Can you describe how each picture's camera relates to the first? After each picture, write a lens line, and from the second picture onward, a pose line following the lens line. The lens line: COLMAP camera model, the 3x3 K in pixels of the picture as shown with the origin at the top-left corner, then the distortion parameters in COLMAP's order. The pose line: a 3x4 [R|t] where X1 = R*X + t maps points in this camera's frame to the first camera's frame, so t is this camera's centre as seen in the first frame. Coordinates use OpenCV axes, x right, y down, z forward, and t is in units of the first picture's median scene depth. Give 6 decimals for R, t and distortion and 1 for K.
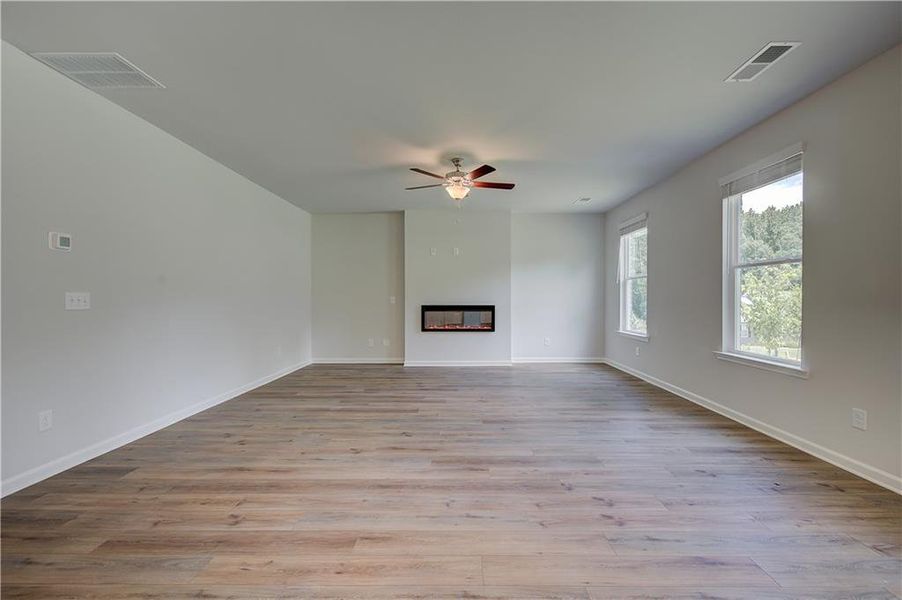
lens RADIAL K [[371.8, 0, 454.7], [0, 371.8, 301.9], [0, 0, 1]] dist [-0.000390, -0.000881]
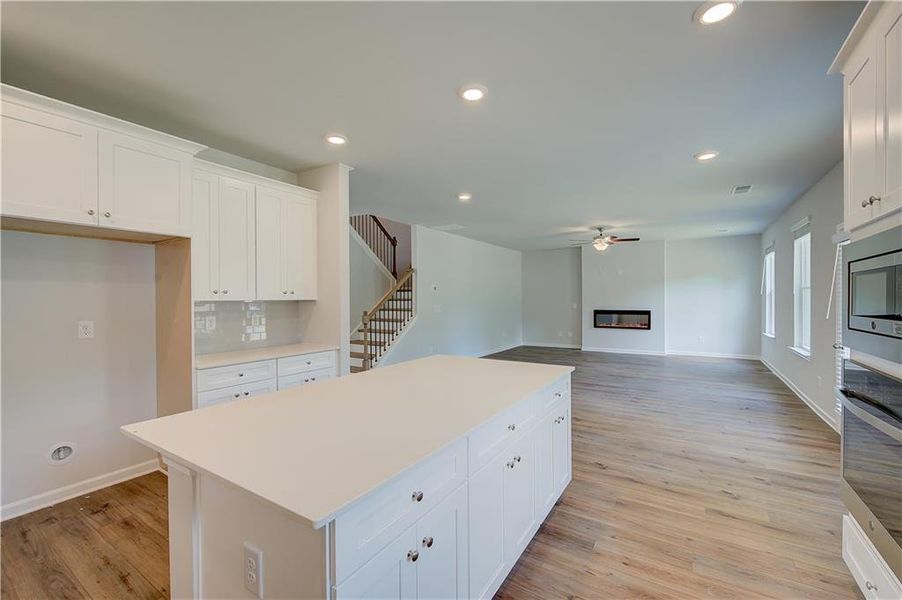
lens RADIAL K [[371.8, 0, 446.7], [0, 371.8, 301.4], [0, 0, 1]] dist [-0.000390, -0.000881]
pose [[0.836514, -0.001982, -0.547941, 0.285188], [0.001592, 0.999998, -0.001188, -0.029294], [0.547942, 0.000122, 0.836516, -0.677006]]
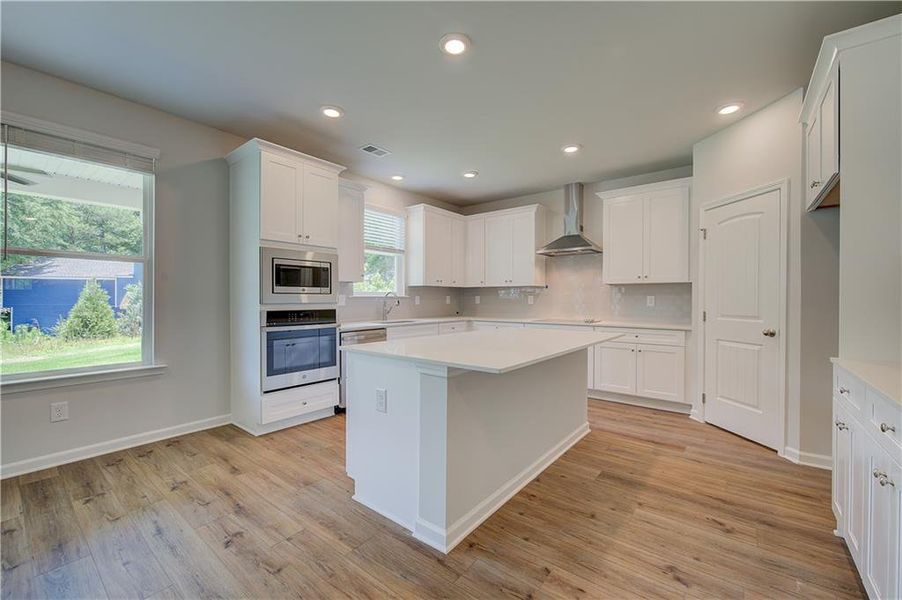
lens RADIAL K [[362.5, 0, 454.9], [0, 362.5, 302.8], [0, 0, 1]] dist [0.000347, 0.000075]
pose [[-0.790395, -0.007045, 0.612557, -0.224019], [0.006807, 0.999771, 0.020282, -0.001511], [-0.612559, 0.020200, -0.790166, 0.105036]]
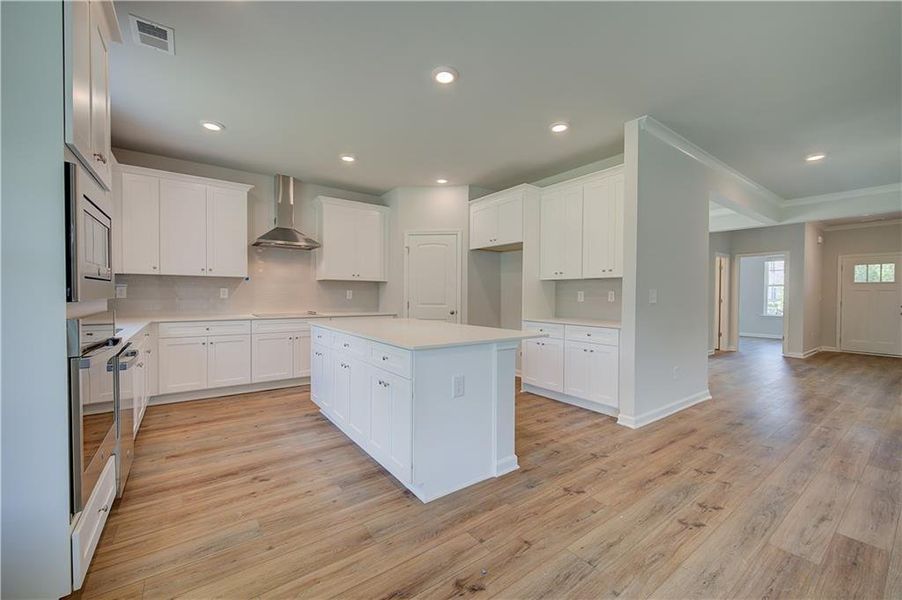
lens RADIAL K [[362.5, 0, 453.2], [0, 362.5, 298.8], [0, 0, 1]] dist [0.000347, 0.000075]
pose [[-0.801637, 0.002025, -0.597807, 0.348485], [-0.014144, 0.999650, 0.022353, -0.000891], [0.597644, 0.026375, -0.801328, 0.182575]]
